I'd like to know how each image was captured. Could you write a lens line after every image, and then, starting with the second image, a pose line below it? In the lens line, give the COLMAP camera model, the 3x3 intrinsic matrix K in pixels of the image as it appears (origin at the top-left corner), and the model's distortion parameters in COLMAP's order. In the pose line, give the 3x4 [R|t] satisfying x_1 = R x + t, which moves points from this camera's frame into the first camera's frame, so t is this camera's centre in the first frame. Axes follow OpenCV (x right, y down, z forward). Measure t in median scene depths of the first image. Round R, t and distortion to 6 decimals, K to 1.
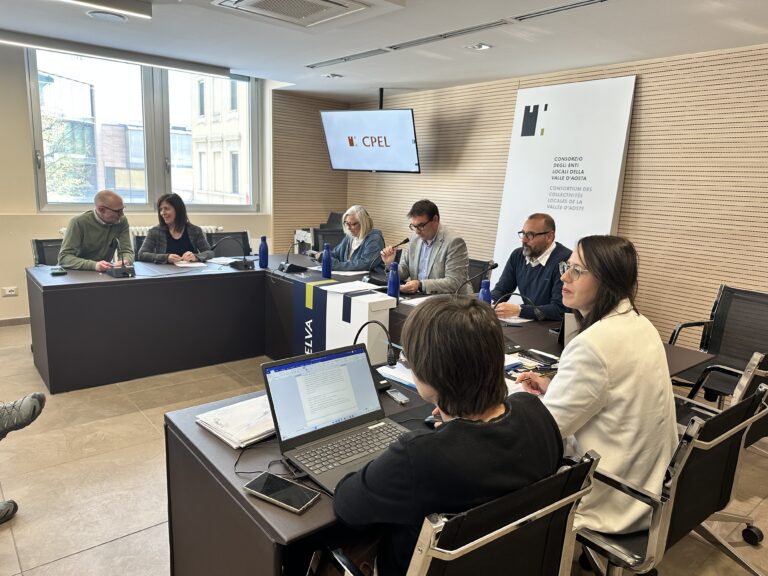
lens RADIAL K [[532.4, 0, 380.5], [0, 532.4, 300.7], [0, 0, 1]] dist [0.026068, -0.051355]
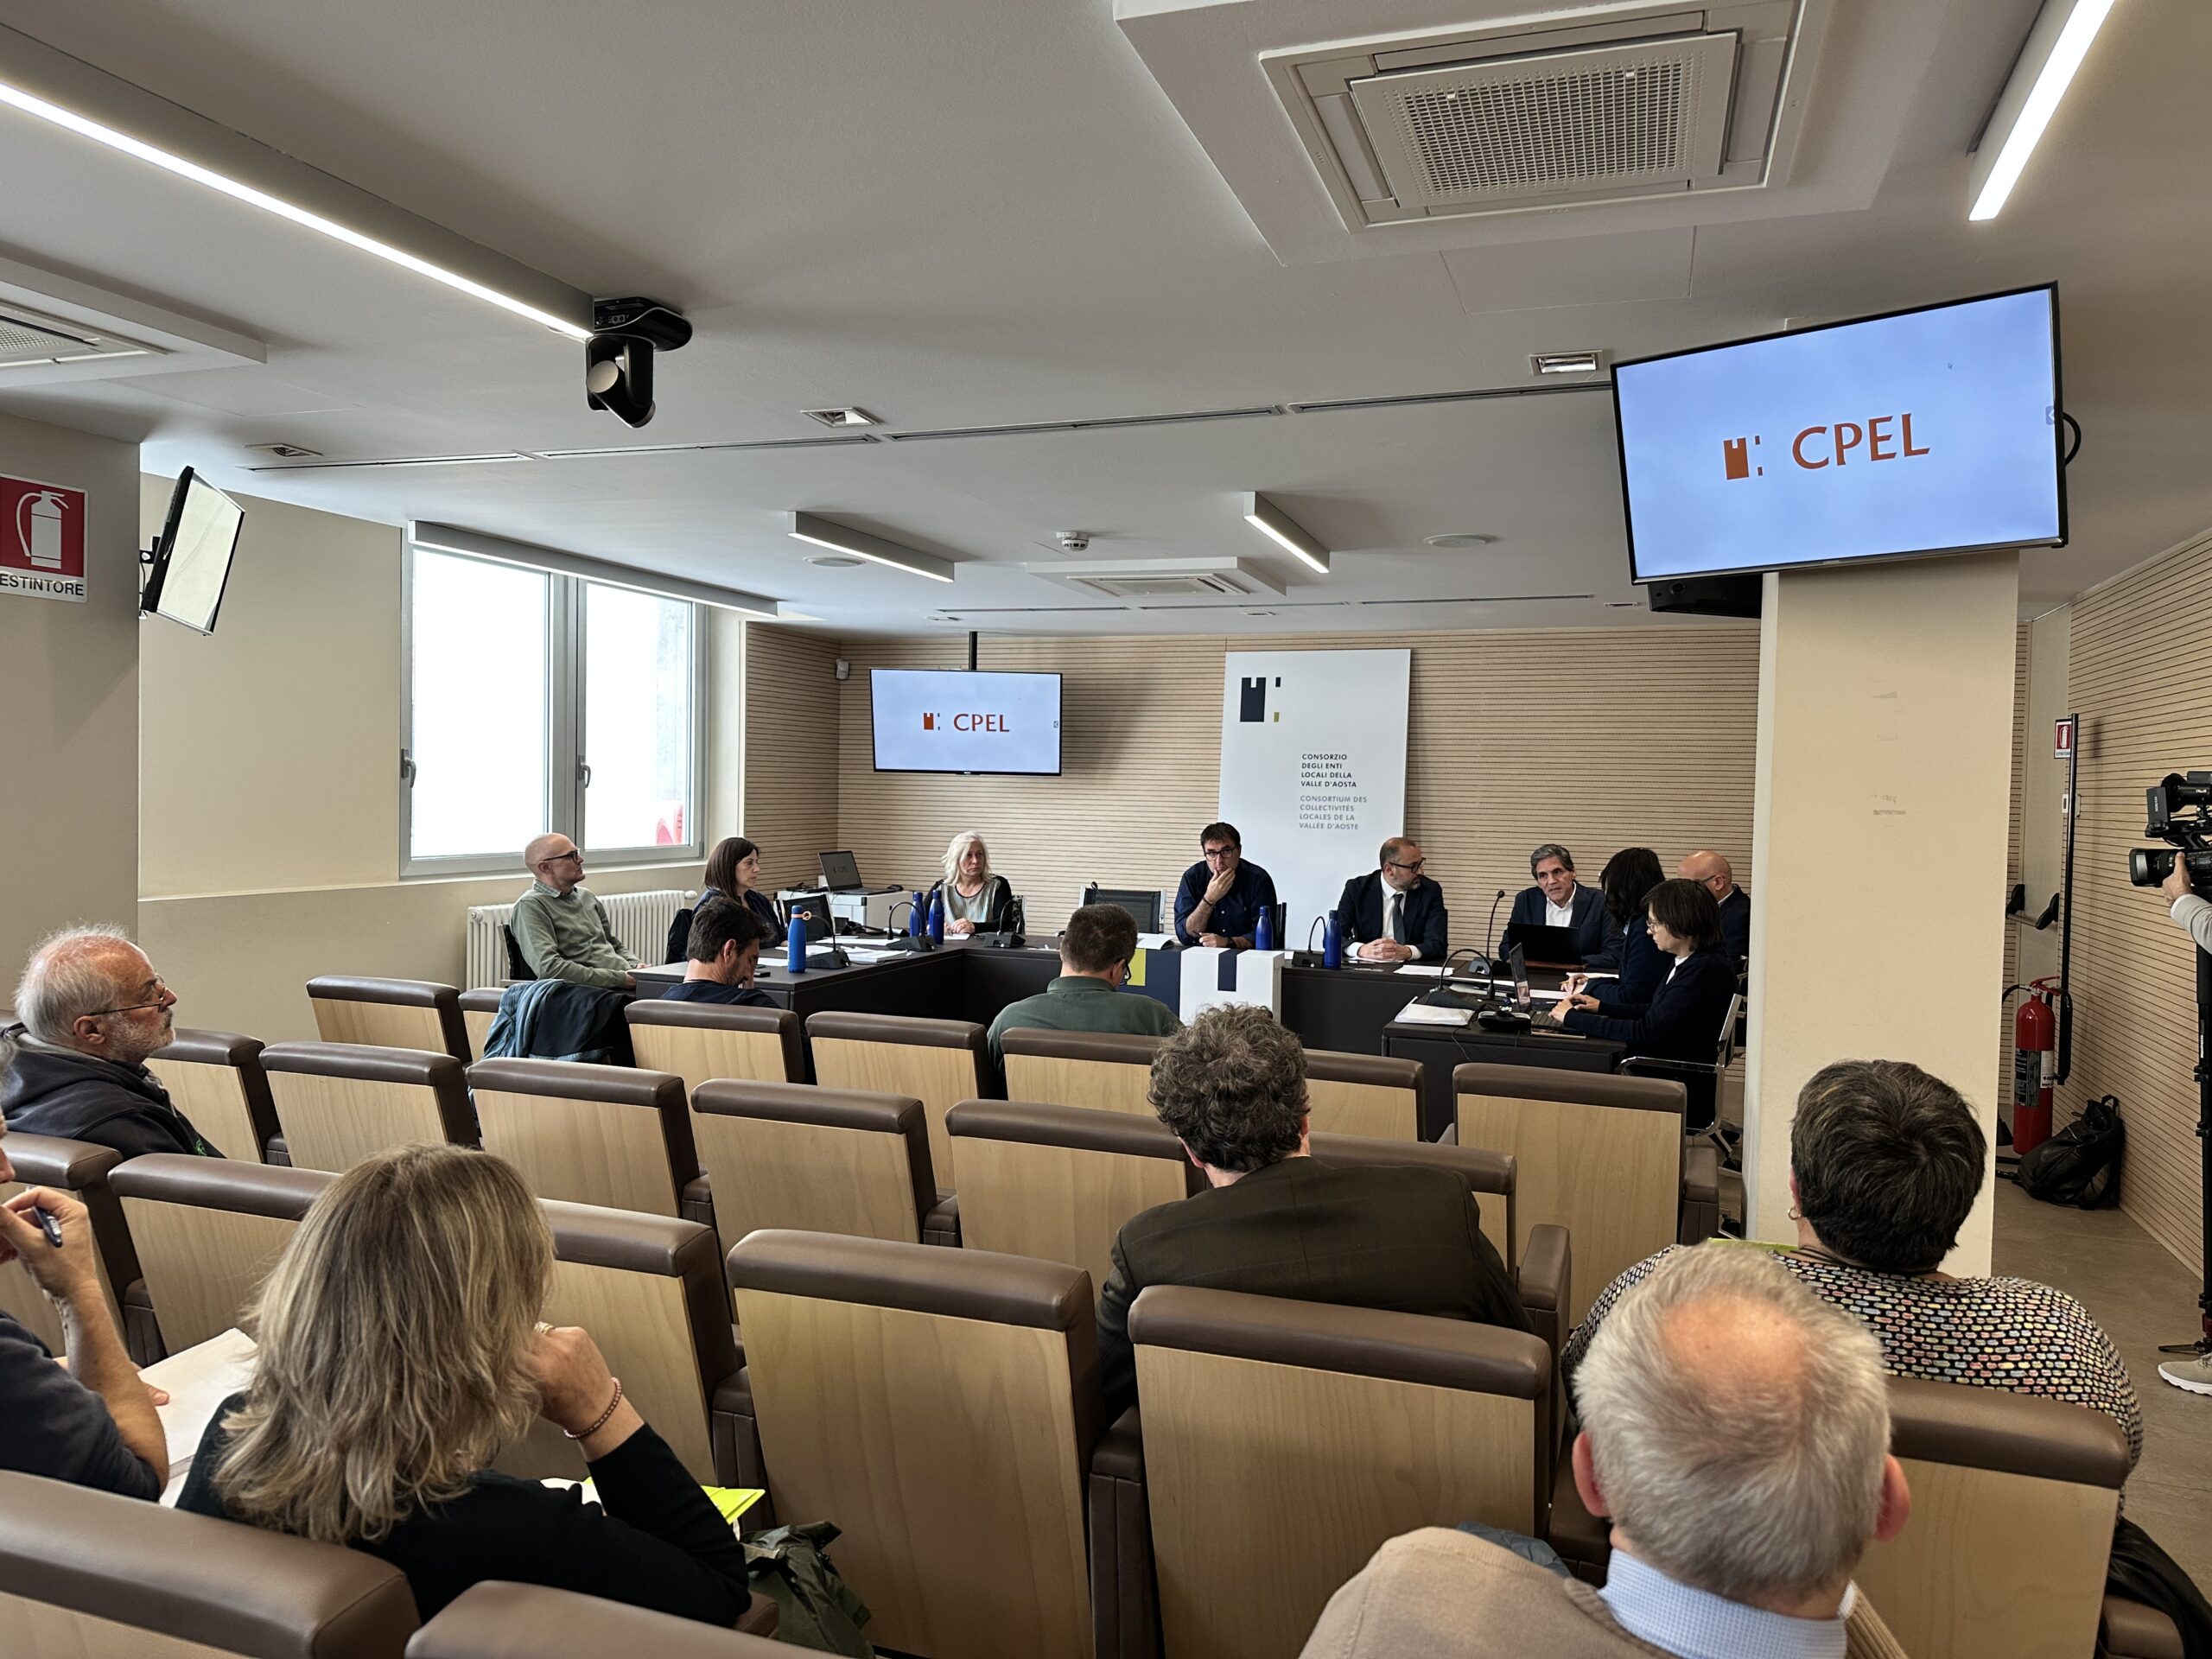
lens RADIAL K [[1533.5, 0, 1123.4], [0, 1533.5, 839.0], [0, 0, 1]] dist [0.026068, -0.051355]
pose [[0.854286, -0.039193, 0.518323, -0.893865], [0.125492, 0.983208, -0.132487, 0.068273], [-0.504427, 0.178228, 0.844860, -0.520086]]
